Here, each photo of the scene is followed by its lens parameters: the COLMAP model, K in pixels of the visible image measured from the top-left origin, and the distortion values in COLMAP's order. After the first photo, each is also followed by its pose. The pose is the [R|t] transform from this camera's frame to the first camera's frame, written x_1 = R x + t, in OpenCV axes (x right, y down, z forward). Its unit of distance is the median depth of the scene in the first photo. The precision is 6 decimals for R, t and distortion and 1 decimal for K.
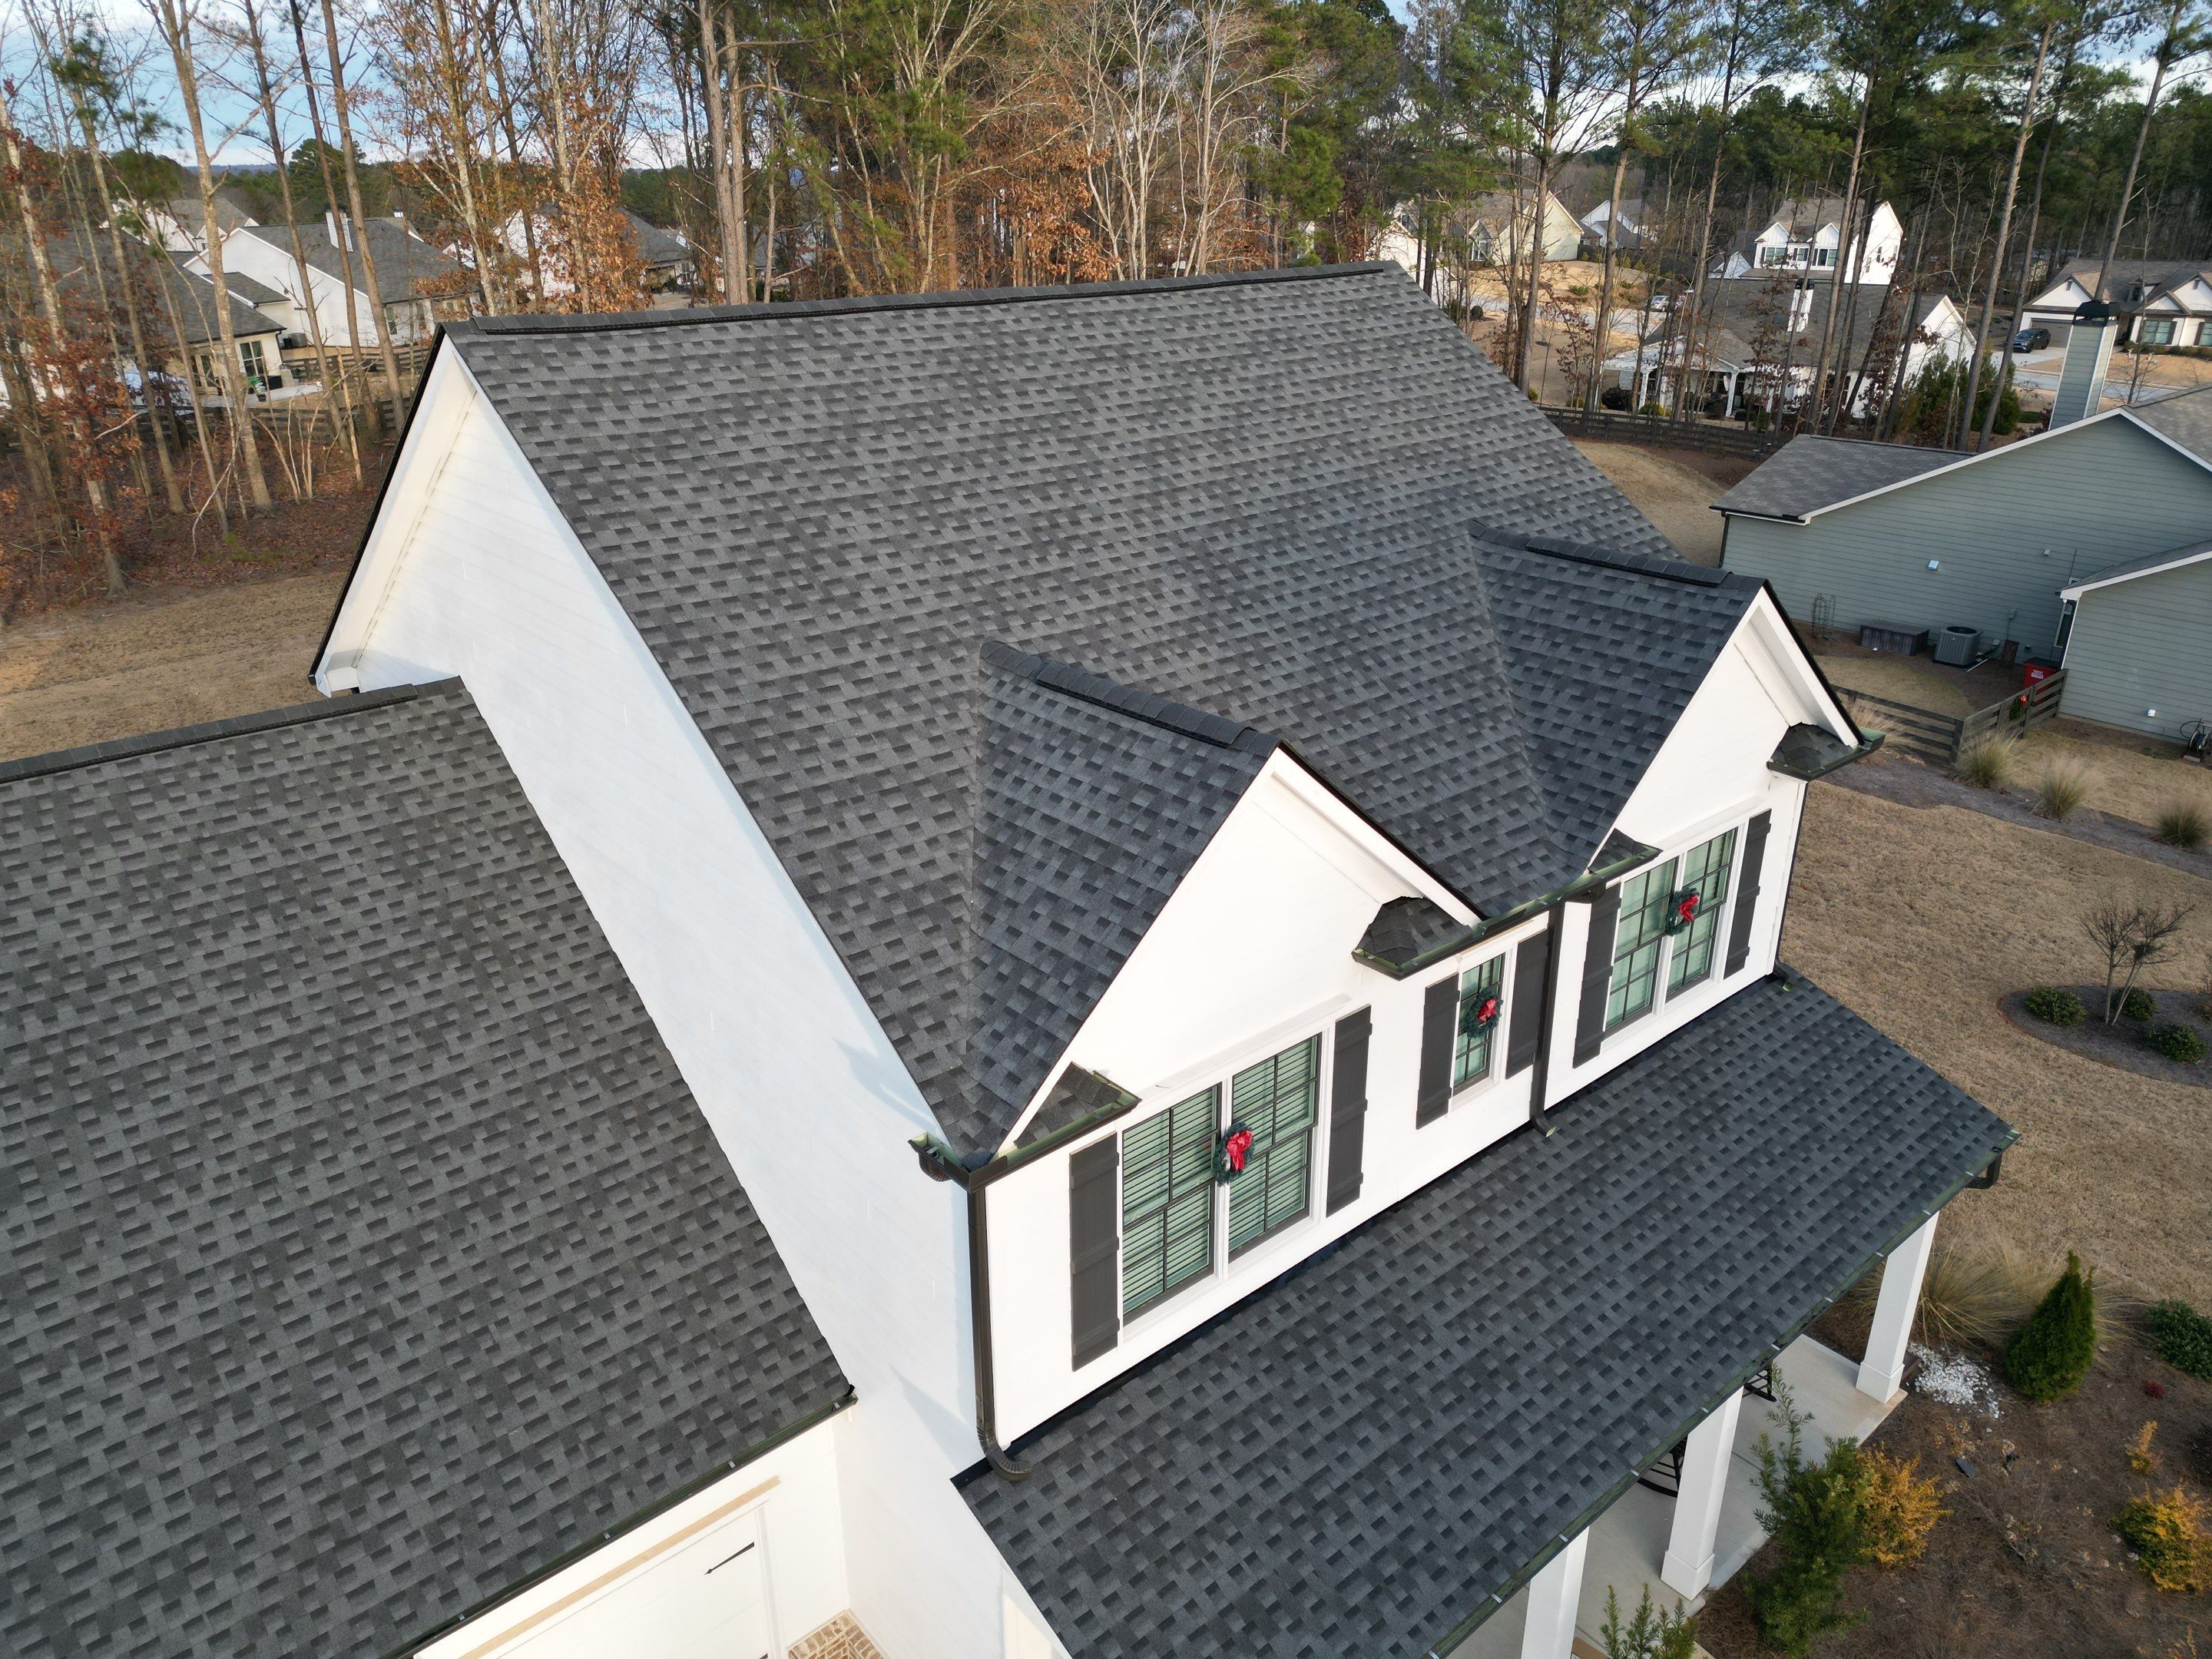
lens RADIAL K [[1536.3, 0, 1109.8], [0, 1536.3, 829.4], [0, 0, 1]] dist [0.071442, -0.054496]
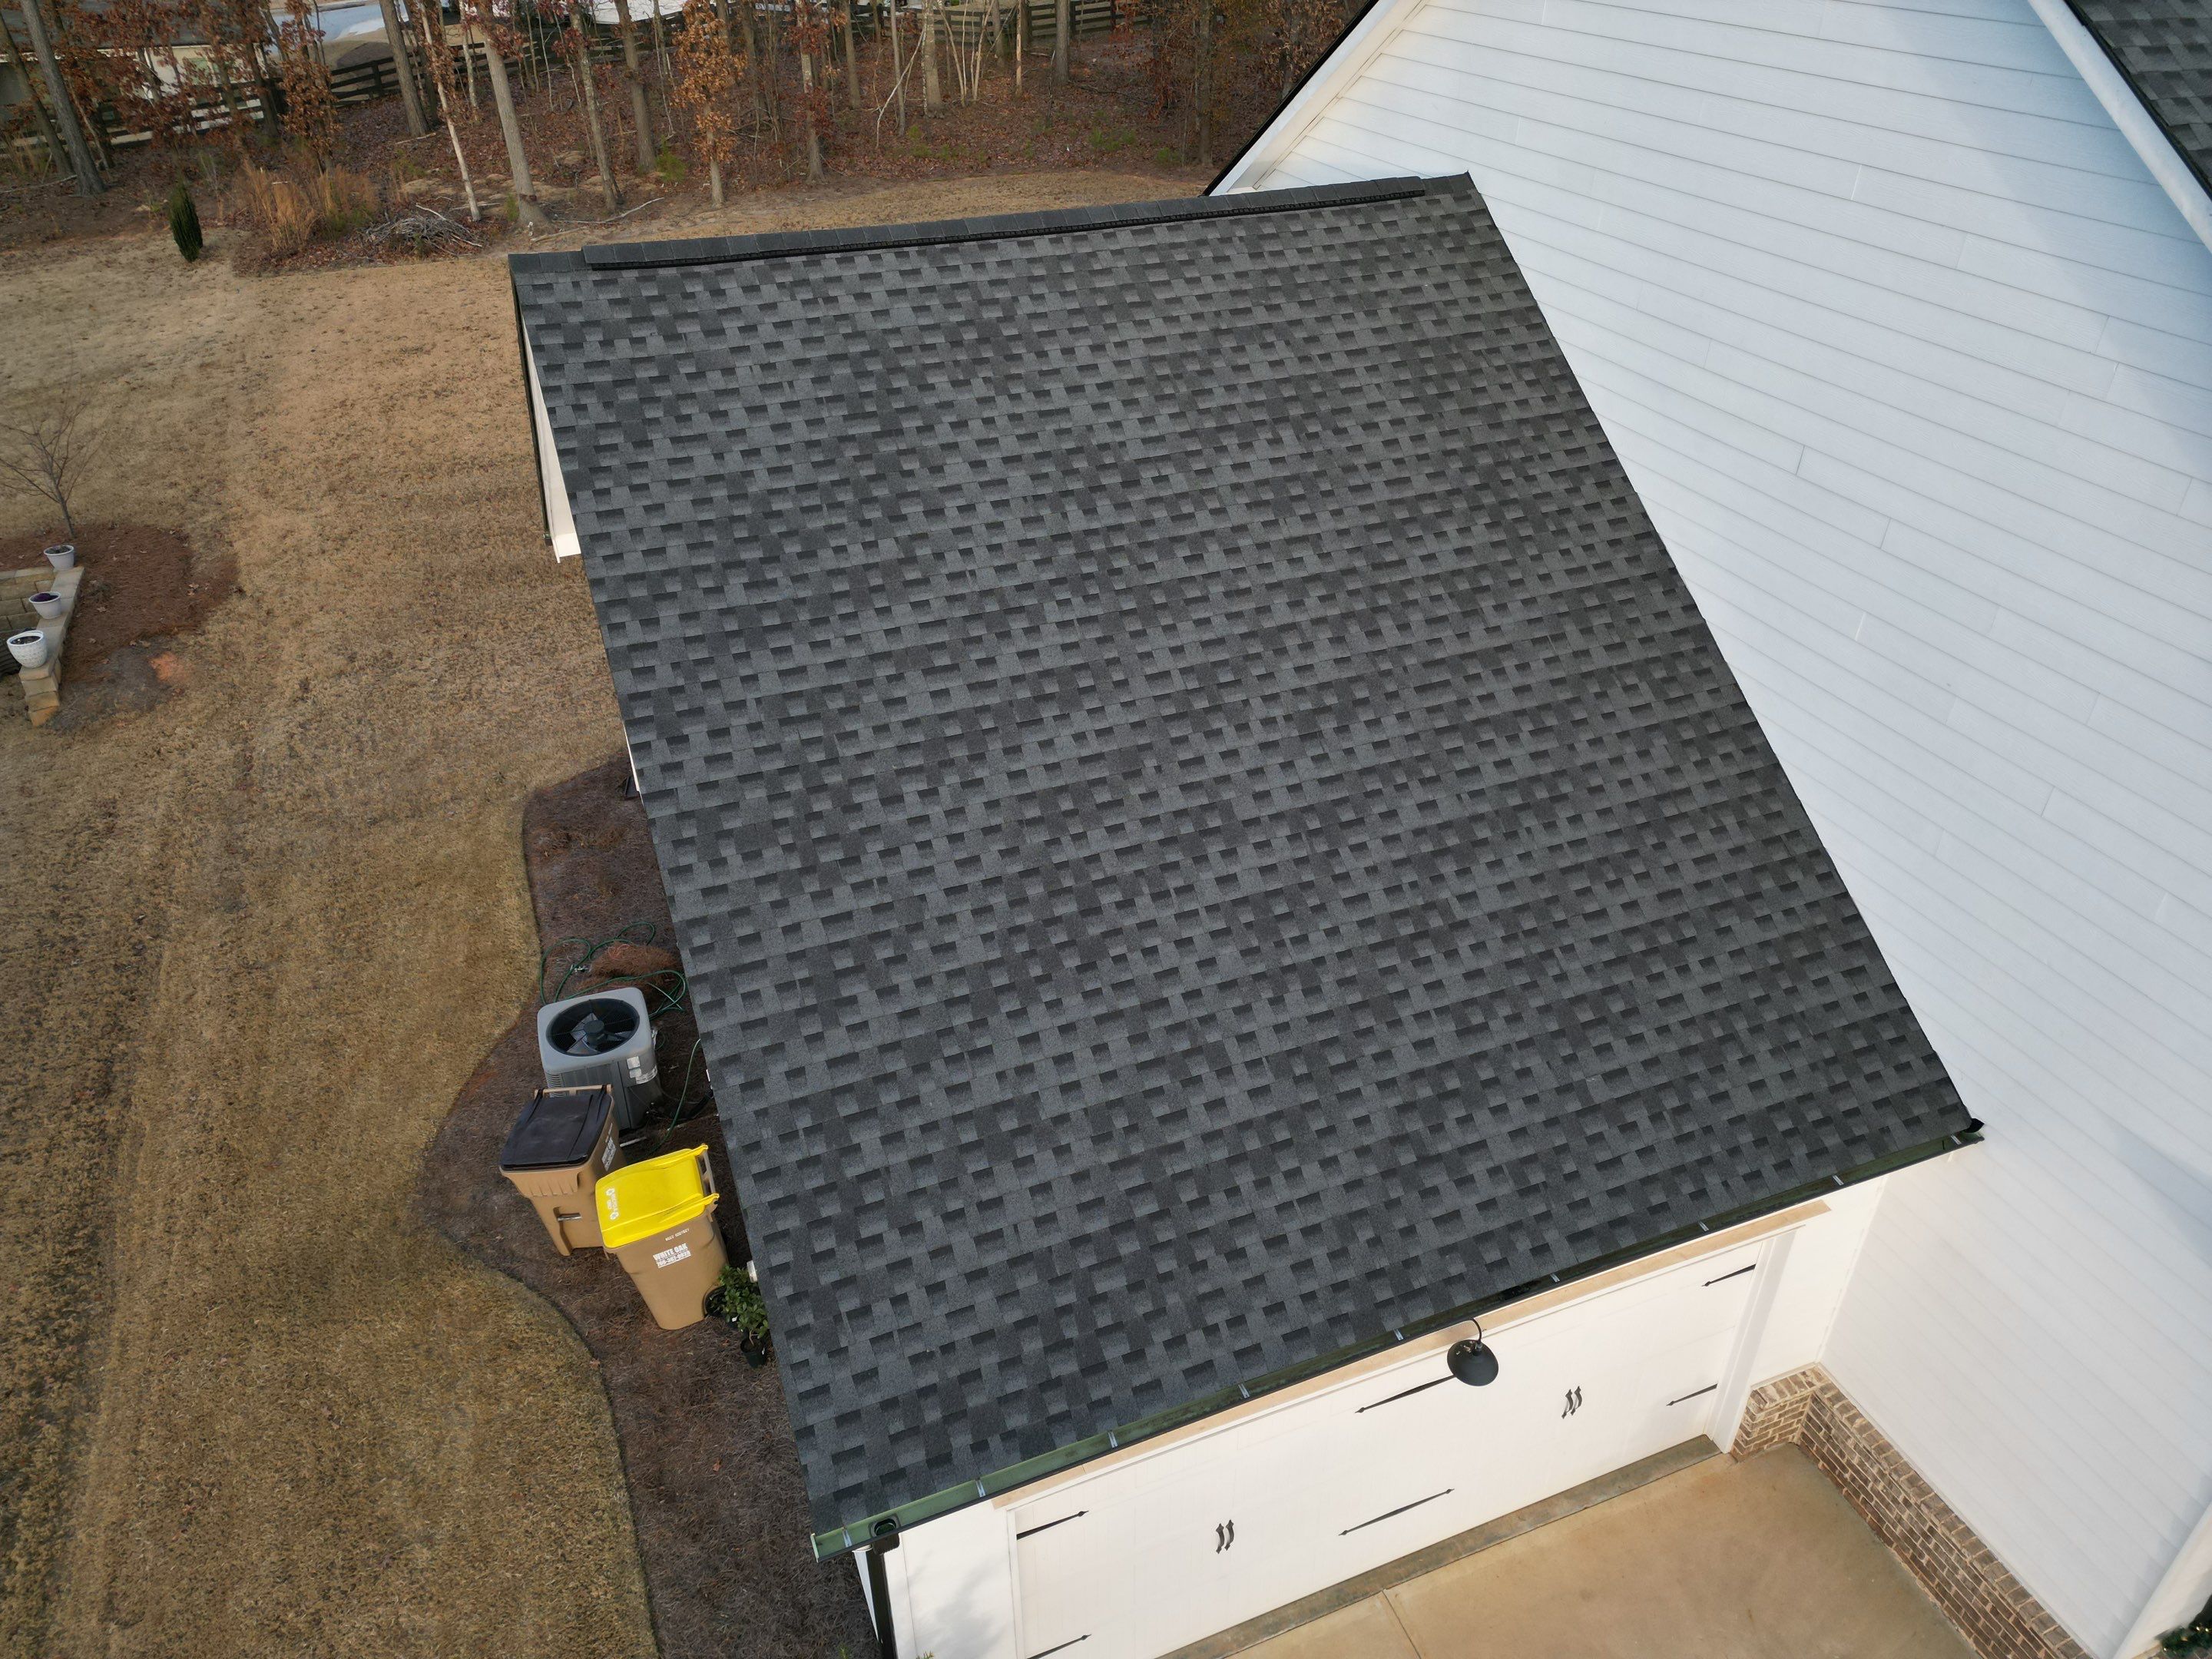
lens RADIAL K [[1536.3, 0, 1109.8], [0, 1536.3, 831.2], [0, 0, 1]] dist [0.071442, -0.054496]
pose [[0.949065, 0.176358, -0.261100, -0.398008], [-0.127059, 0.972530, 0.195044, 0.121913], [0.288325, -0.151935, 0.945402, 0.163004]]
